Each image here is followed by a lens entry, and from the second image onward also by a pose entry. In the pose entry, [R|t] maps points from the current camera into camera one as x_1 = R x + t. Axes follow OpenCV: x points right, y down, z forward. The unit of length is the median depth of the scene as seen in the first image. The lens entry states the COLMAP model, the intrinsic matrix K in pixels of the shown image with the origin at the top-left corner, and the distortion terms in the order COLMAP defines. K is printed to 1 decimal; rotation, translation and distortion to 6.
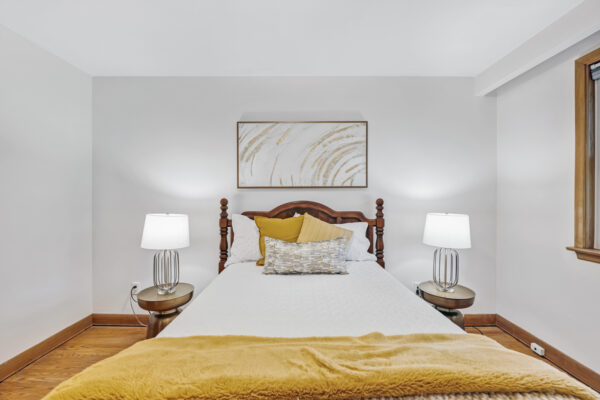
lens RADIAL K [[251.0, 0, 301.7], [0, 251.0, 200.9], [0, 0, 1]] dist [-0.008358, -0.001506]
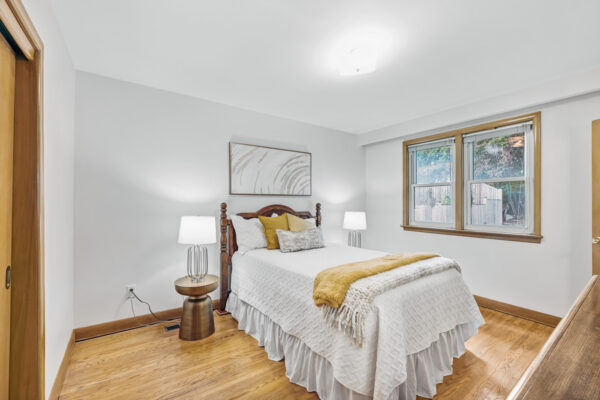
lens RADIAL K [[251.0, 0, 294.9], [0, 251.0, 202.6], [0, 0, 1]] dist [-0.008358, -0.001506]
pose [[0.816119, 0.003519, 0.577874, -0.719074], [-0.000864, 0.999988, -0.004870, -0.004306], [-0.577884, 0.003475, 0.816112, -0.209467]]
